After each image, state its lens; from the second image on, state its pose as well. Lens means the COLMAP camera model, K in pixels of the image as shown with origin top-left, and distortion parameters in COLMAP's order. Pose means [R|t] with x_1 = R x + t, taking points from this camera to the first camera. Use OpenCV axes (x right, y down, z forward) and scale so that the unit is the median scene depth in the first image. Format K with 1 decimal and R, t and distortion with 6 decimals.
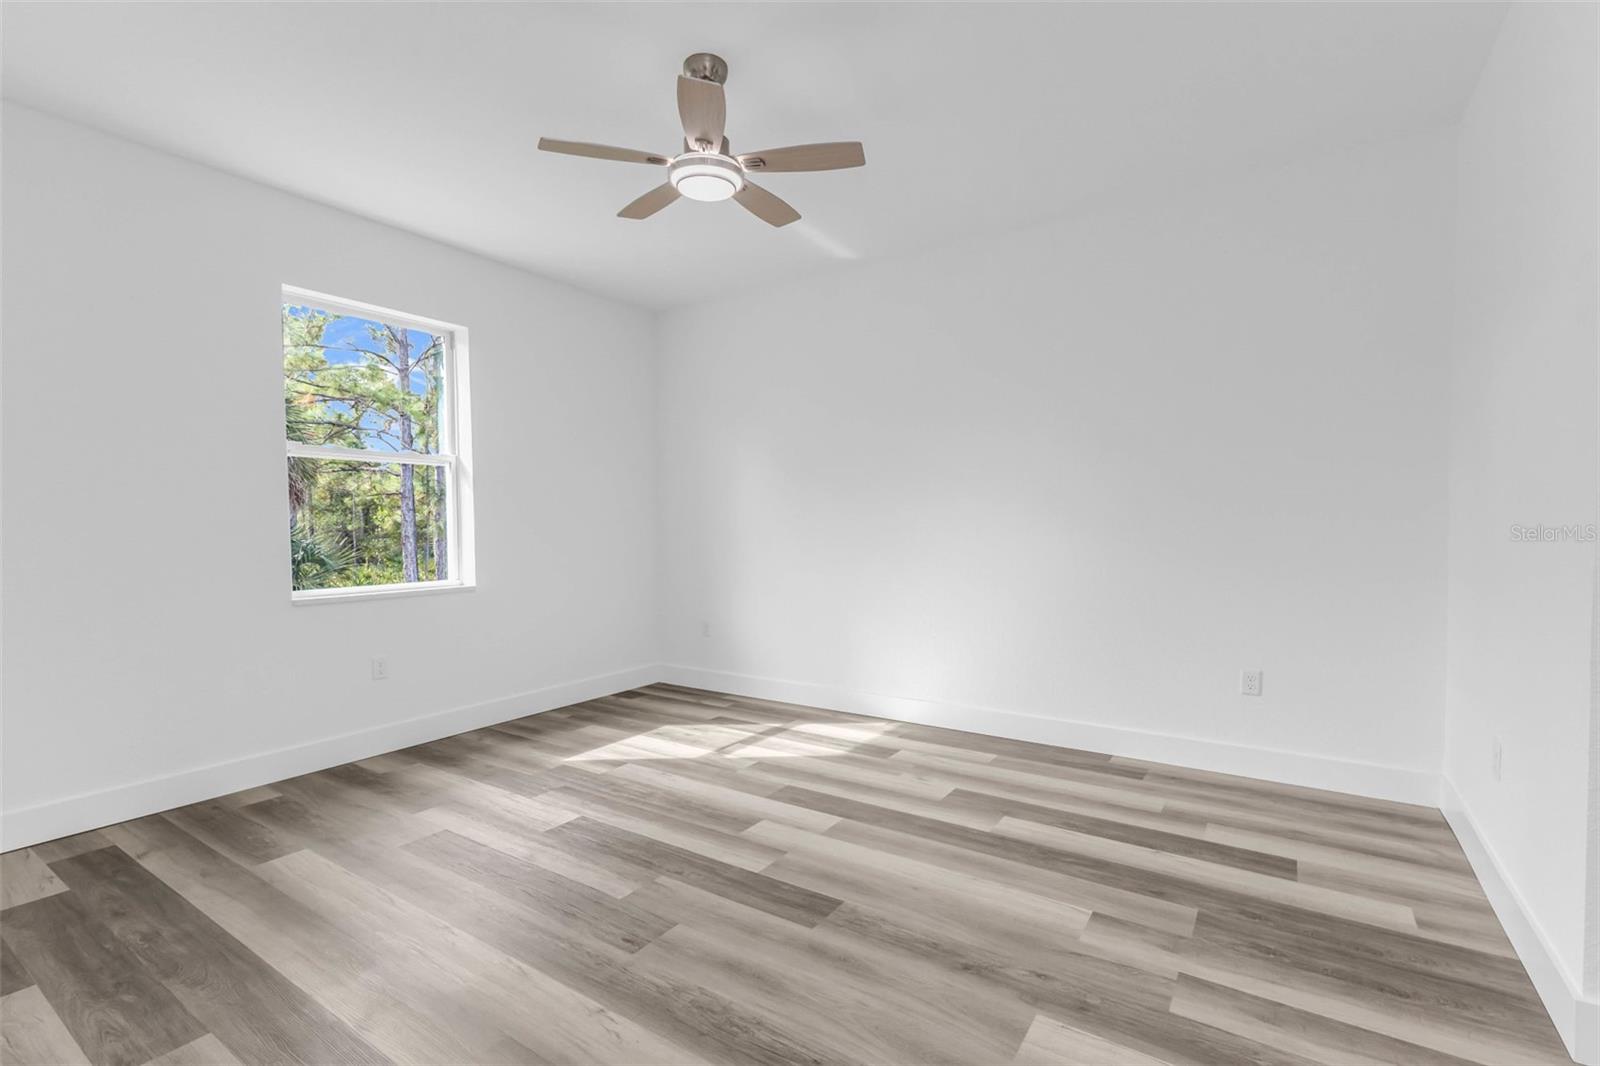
lens RADIAL K [[702.9, 0, 793.4], [0, 702.9, 538.9], [0, 0, 1]] dist [0.003781, 0.000125]
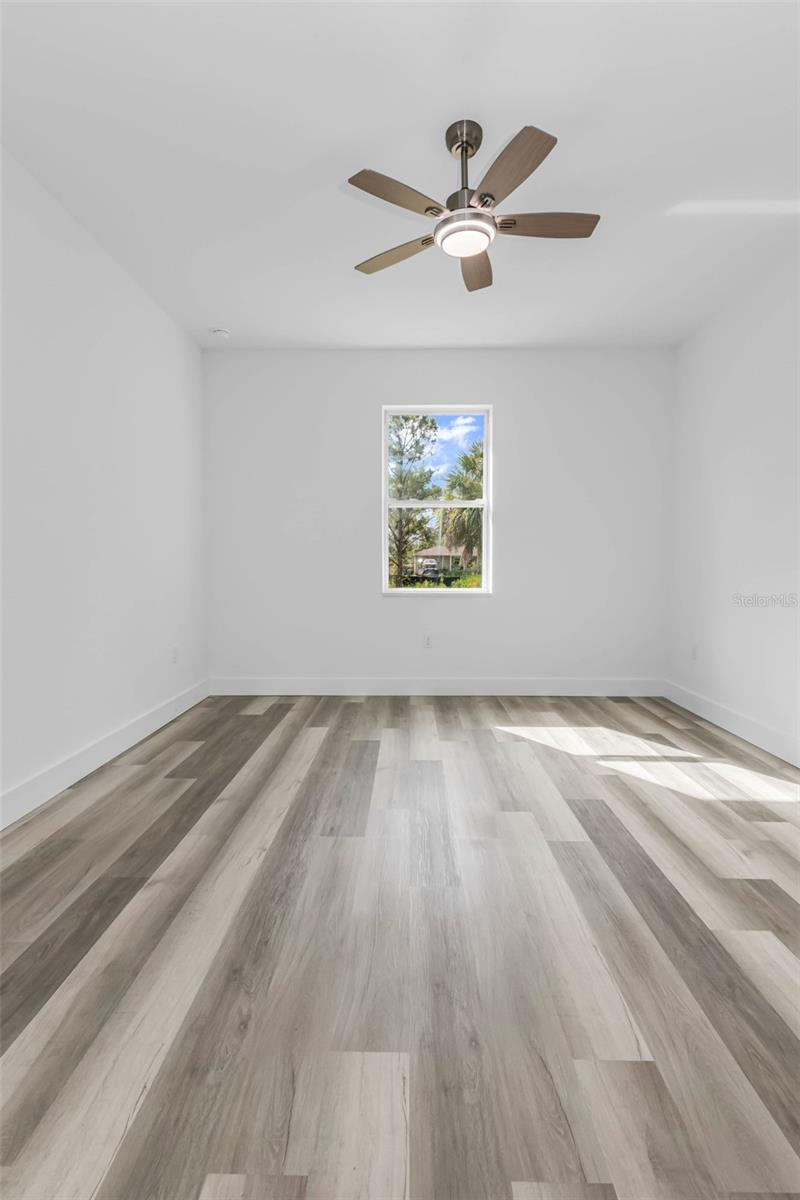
lens RADIAL K [[559.5, 0, 400.3], [0, 559.5, 604.8], [0, 0, 1]] dist [0.002756, 0.000423]
pose [[0.548205, 0.072815, -0.833168, 0.423228], [-0.023016, 0.997139, 0.072001, 0.014784], [0.836027, -0.020295, 0.548313, 0.275505]]
